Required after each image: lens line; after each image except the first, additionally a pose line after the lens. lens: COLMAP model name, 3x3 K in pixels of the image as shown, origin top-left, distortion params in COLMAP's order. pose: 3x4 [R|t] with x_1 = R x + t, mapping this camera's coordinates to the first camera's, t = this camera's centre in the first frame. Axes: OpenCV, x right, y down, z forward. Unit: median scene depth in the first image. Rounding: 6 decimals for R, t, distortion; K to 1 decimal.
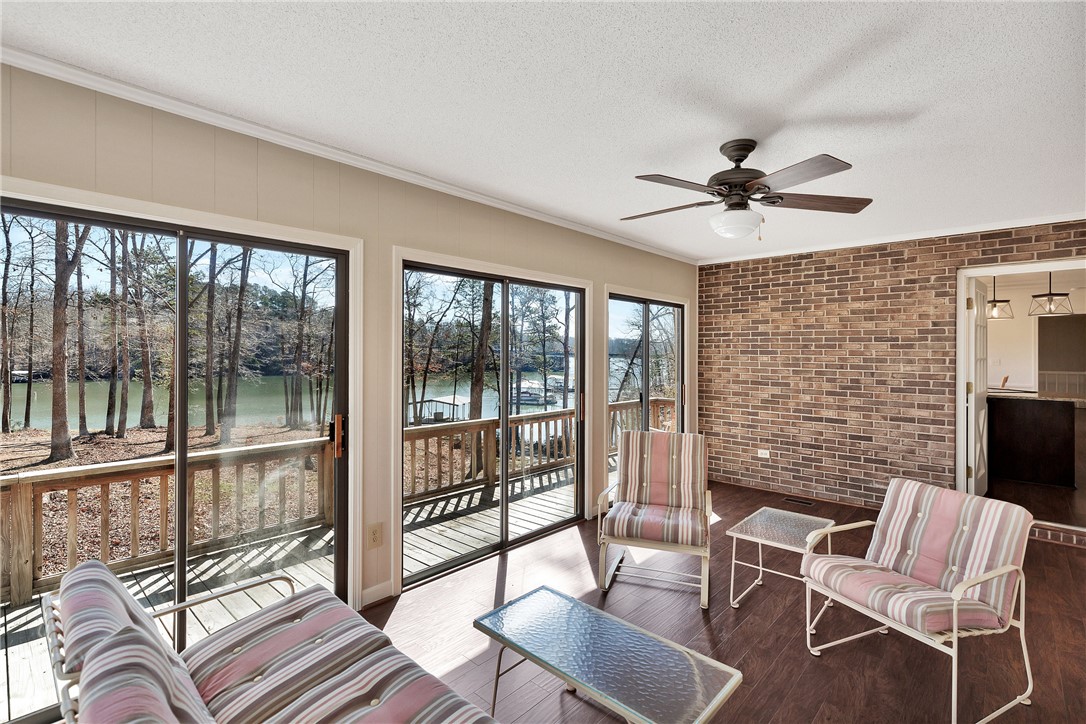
lens RADIAL K [[491.5, 0, 539.5], [0, 491.5, 359.0], [0, 0, 1]] dist [-0.001642, -0.000209]
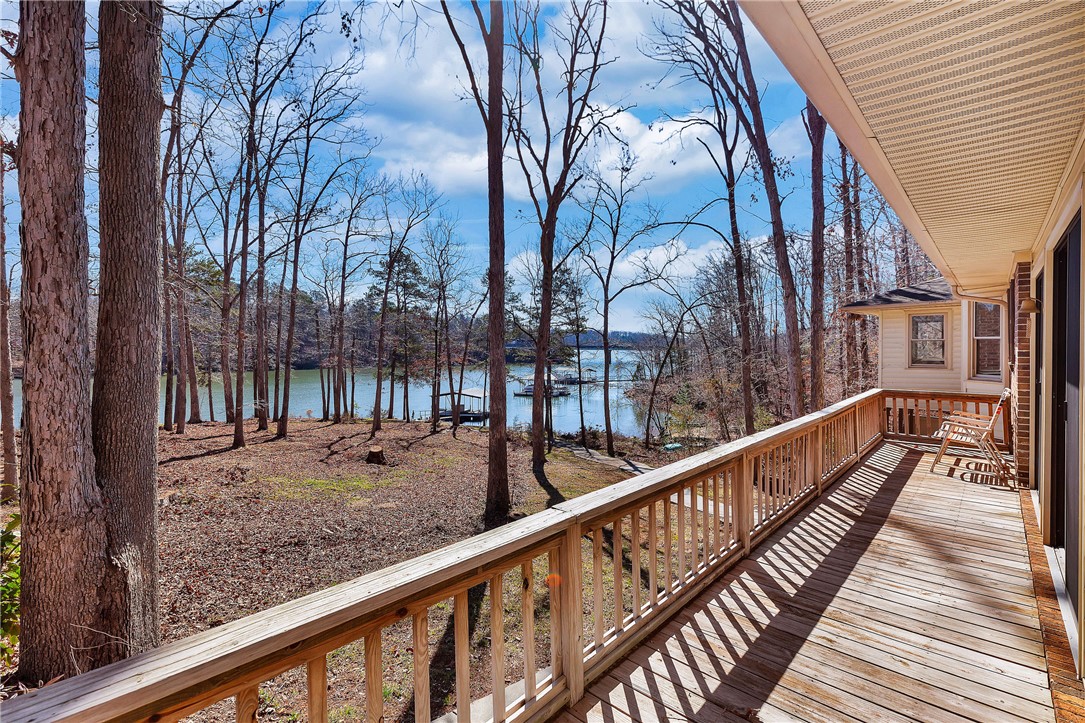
lens RADIAL K [[491.0, 0, 545.3], [0, 491.0, 357.2], [0, 0, 1]] dist [-0.001642, -0.000209]
pose [[0.999790, -0.006664, -0.019370, -0.612757], [0.006899, 0.999903, 0.012098, 0.015541], [0.019287, -0.012229, 0.999739, 0.195072]]
